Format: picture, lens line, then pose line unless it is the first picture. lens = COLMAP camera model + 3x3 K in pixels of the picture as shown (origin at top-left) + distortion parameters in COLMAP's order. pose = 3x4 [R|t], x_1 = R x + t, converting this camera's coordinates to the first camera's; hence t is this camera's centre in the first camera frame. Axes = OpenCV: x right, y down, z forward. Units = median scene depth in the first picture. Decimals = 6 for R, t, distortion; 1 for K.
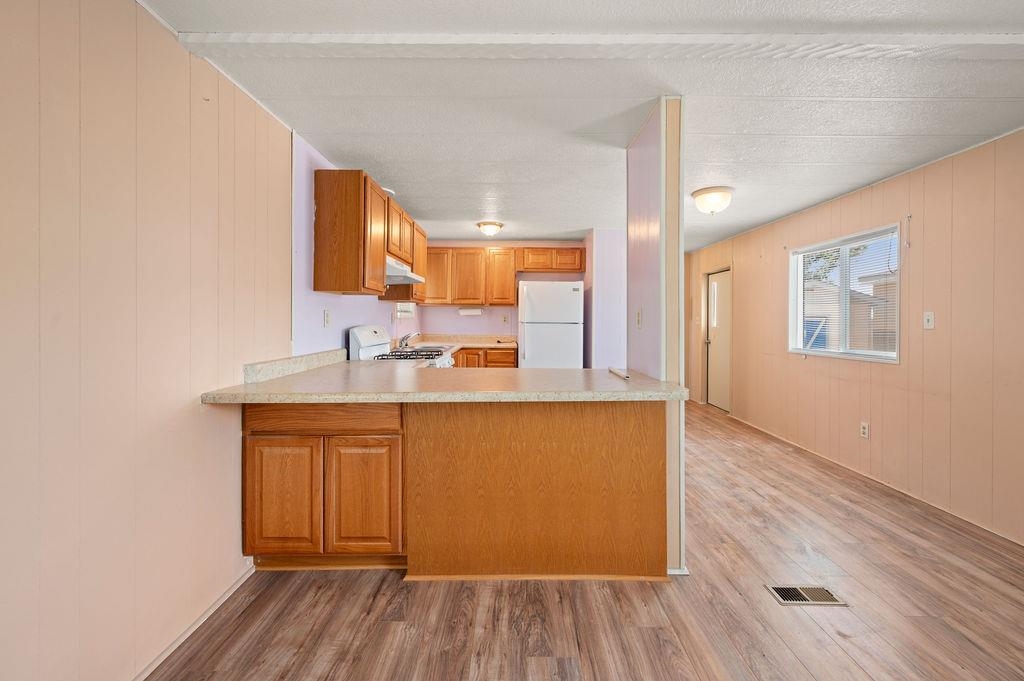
lens RADIAL K [[410.6, 0, 509.9], [0, 410.6, 321.2], [0, 0, 1]] dist [0.000161, -0.000994]
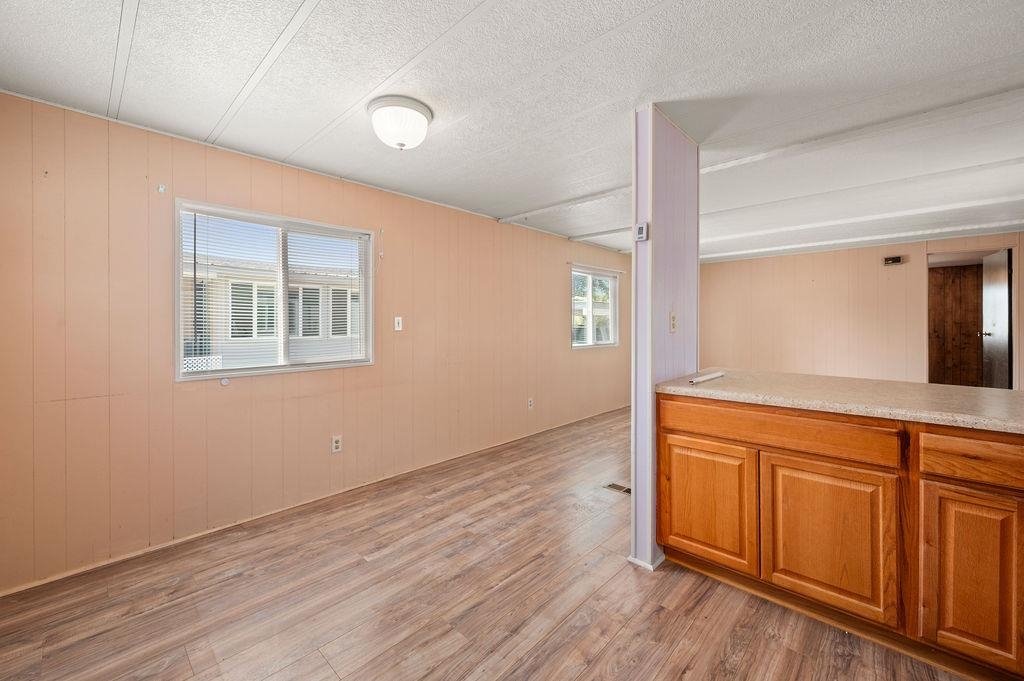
lens RADIAL K [[410.6, 0, 507.8], [0, 410.6, 327.1], [0, 0, 1]] dist [0.000161, -0.000994]
pose [[-0.728540, -0.007661, 0.684961, -0.041707], [0.001508, 0.999917, 0.012787, -0.006665], [-0.685002, 0.010349, -0.728468, 1.542627]]
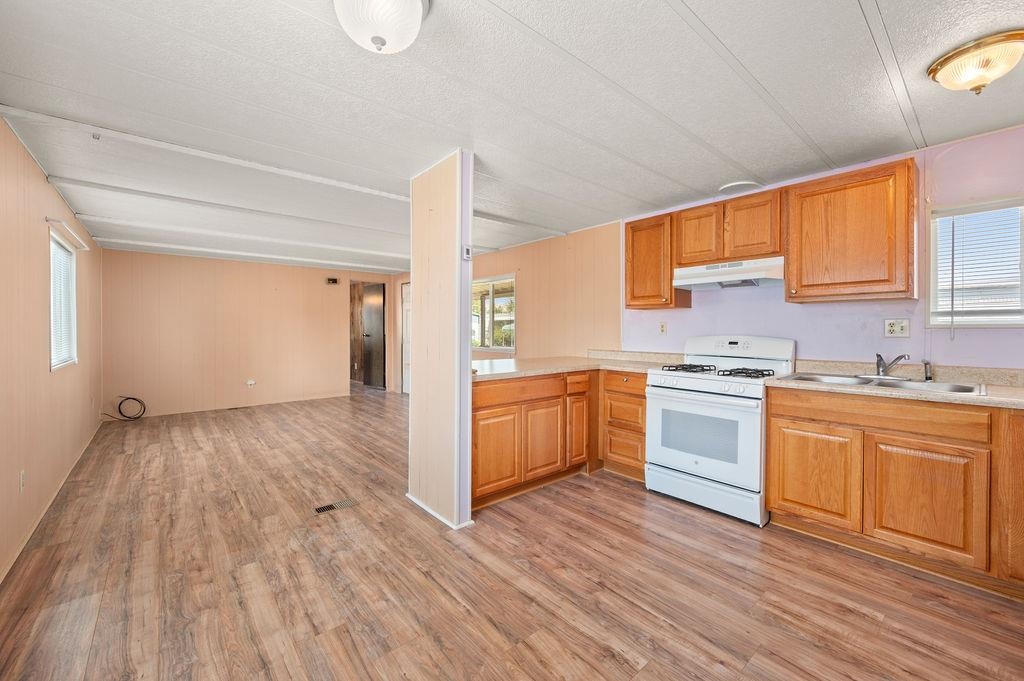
lens RADIAL K [[410.6, 0, 512.8], [0, 410.6, 331.9], [0, 0, 1]] dist [0.000161, -0.000994]
pose [[-0.755517, 0.001377, -0.655128, 0.748857], [-0.005419, 0.999950, 0.008352, -0.002823], [0.655107, 0.009860, -0.755472, 1.586964]]
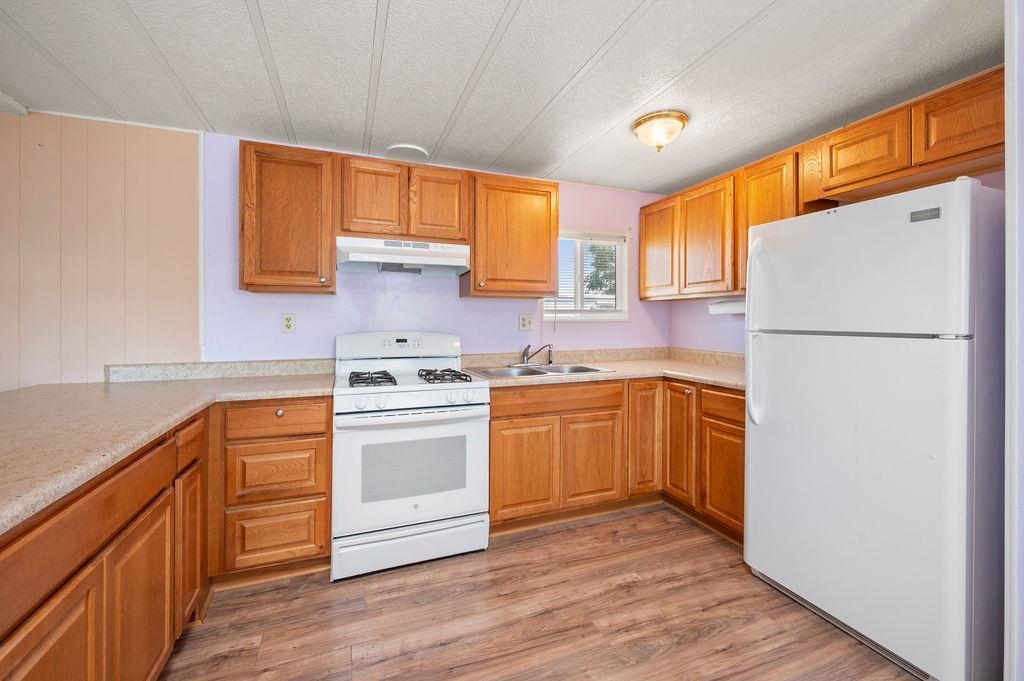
lens RADIAL K [[410.6, 0, 497.1], [0, 410.6, 321.8], [0, 0, 1]] dist [0.000161, -0.000994]
pose [[0.364803, -0.003521, -0.931078, 0.513298], [-0.002259, 0.999987, -0.004666, -0.004375], [0.931082, 0.003805, 0.364790, 1.041388]]
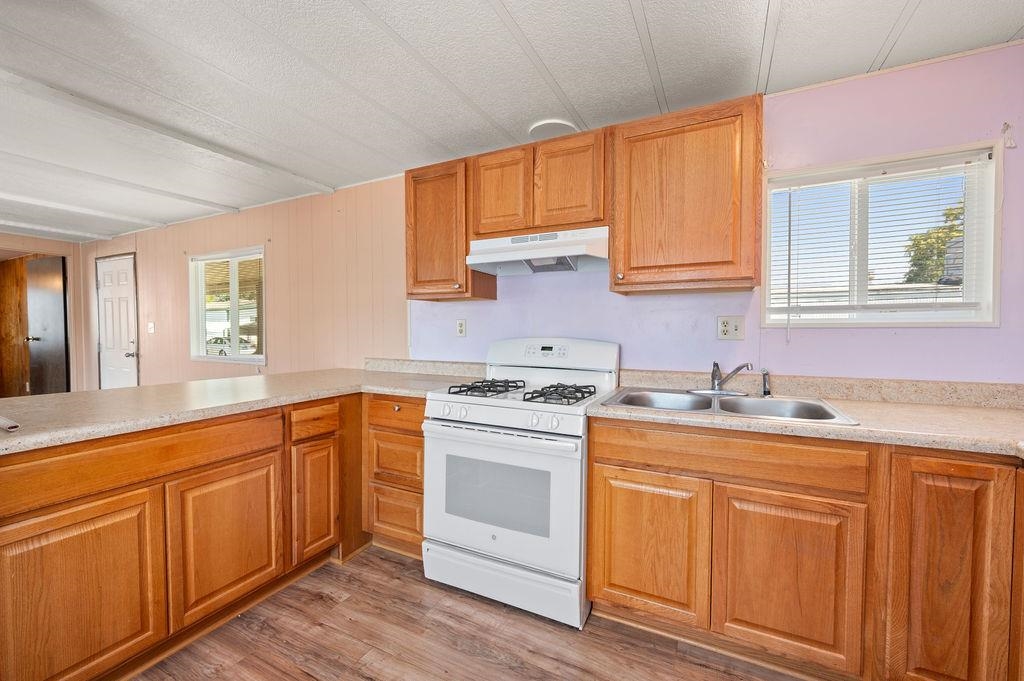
lens RADIAL K [[410.6, 0, 523.4], [0, 410.6, 339.8], [0, 0, 1]] dist [0.000161, -0.000994]
pose [[-0.430565, 0.022063, -0.902290, 0.344740], [-0.005581, 0.999617, 0.027106, -0.004948], [0.902543, 0.016707, -0.430277, 1.452481]]
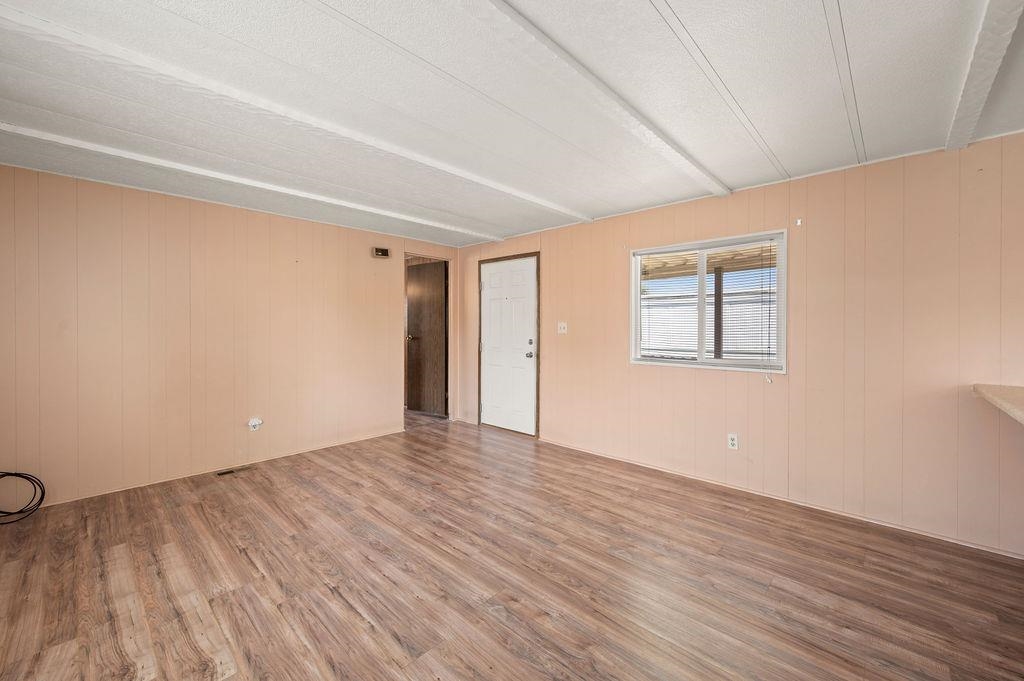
lens RADIAL K [[410.6, 0, 508.3], [0, 410.6, 322.9], [0, 0, 1]] dist [0.000161, -0.000994]
pose [[-0.688608, -0.013236, -0.725013, 0.748459], [-0.008631, 0.999912, -0.010057, -0.000977], [0.725082, -0.000668, -0.688662, 0.448327]]
